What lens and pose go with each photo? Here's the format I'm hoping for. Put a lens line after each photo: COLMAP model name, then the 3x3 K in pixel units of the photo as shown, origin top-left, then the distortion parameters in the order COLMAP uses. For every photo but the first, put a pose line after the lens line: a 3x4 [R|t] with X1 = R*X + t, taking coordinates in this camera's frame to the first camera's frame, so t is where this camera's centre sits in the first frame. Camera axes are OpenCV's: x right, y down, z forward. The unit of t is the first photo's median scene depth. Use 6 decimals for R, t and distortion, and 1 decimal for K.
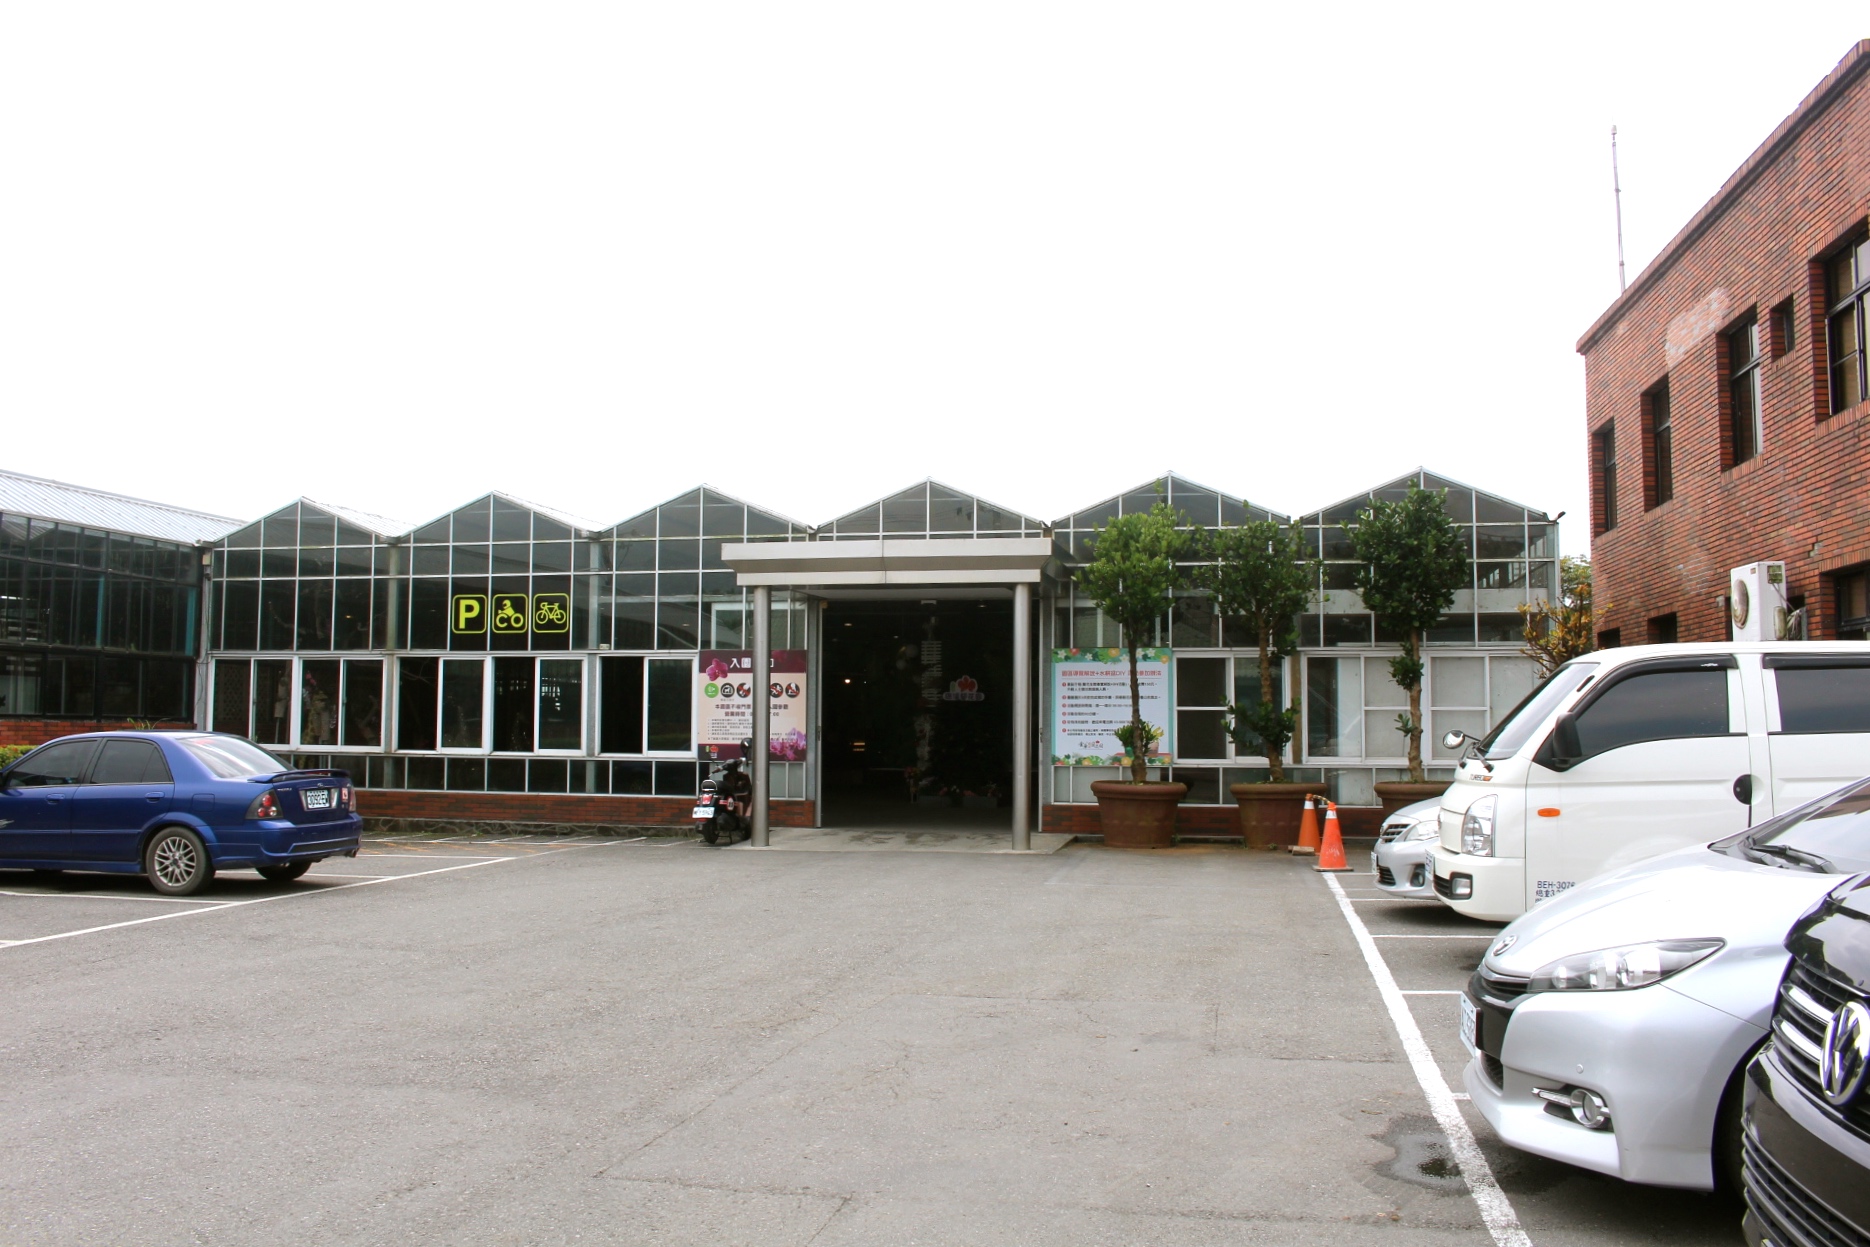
lens RADIAL K [[1562.5, 0, 935.0], [0, 1562.5, 623.5], [0, 0, 1]] dist [-0.154603, 0.130805]
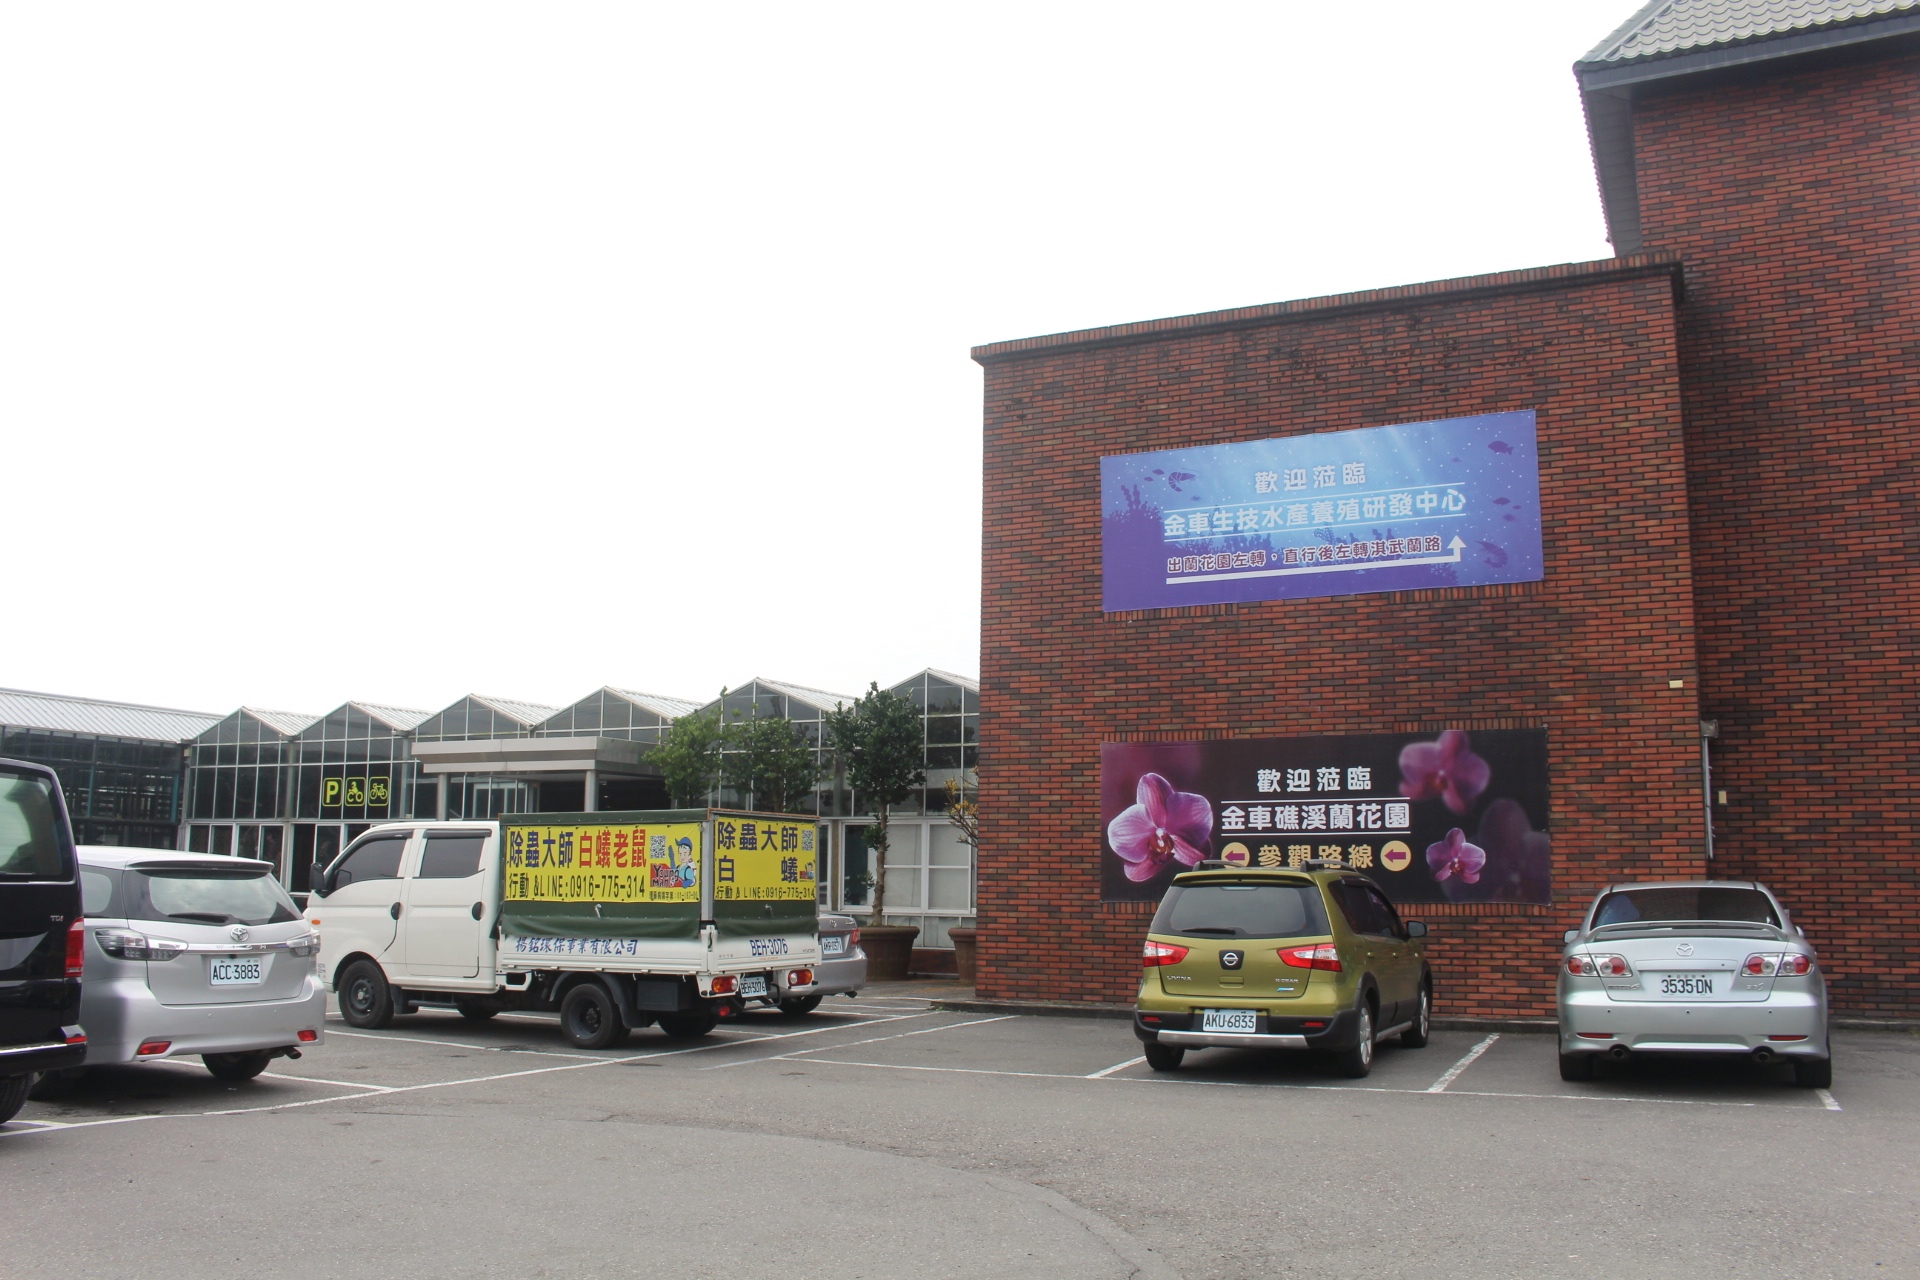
lens RADIAL K [[1604.3, 0, 960.0], [0, 1604.3, 640.0], [0, 0, 1]] dist [-0.154603, 0.130805]
pose [[0.964918, -0.035694, -0.260115, 0.595099], [0.012791, 0.995930, -0.089213, -0.009249], [0.262241, 0.082756, 0.961447, -0.193169]]
